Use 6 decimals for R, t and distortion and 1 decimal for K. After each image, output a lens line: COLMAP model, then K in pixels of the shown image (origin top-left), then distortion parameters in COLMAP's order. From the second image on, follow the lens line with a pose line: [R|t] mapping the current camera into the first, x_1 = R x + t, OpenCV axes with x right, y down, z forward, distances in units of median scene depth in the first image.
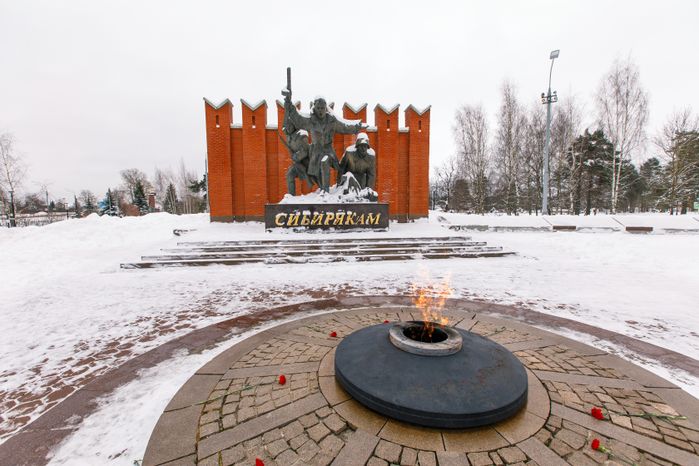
lens RADIAL K [[322.9, 0, 361.2], [0, 322.9, 226.9], [0, 0, 1]] dist [-0.003578, 0.001384]
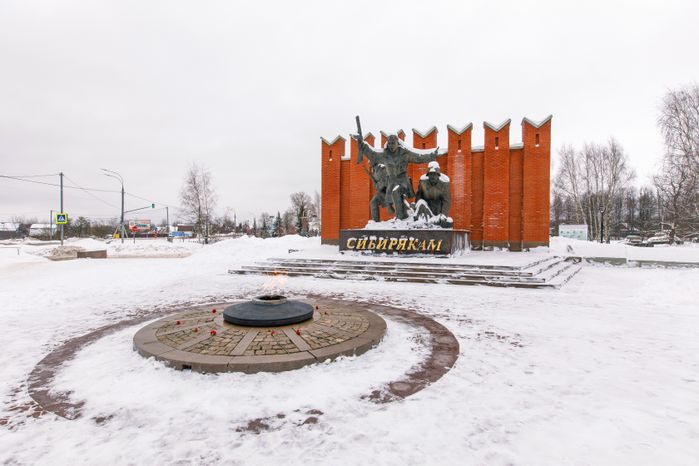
lens RADIAL K [[382.1, 0, 350.4], [0, 382.1, 217.2], [0, 0, 1]] dist [-0.003311, 0.000402]
pose [[0.883686, -0.005990, -0.468041, 0.323464], [-0.038439, 0.995612, -0.085316, 0.000274], [0.466498, 0.093383, 0.879579, -0.173501]]
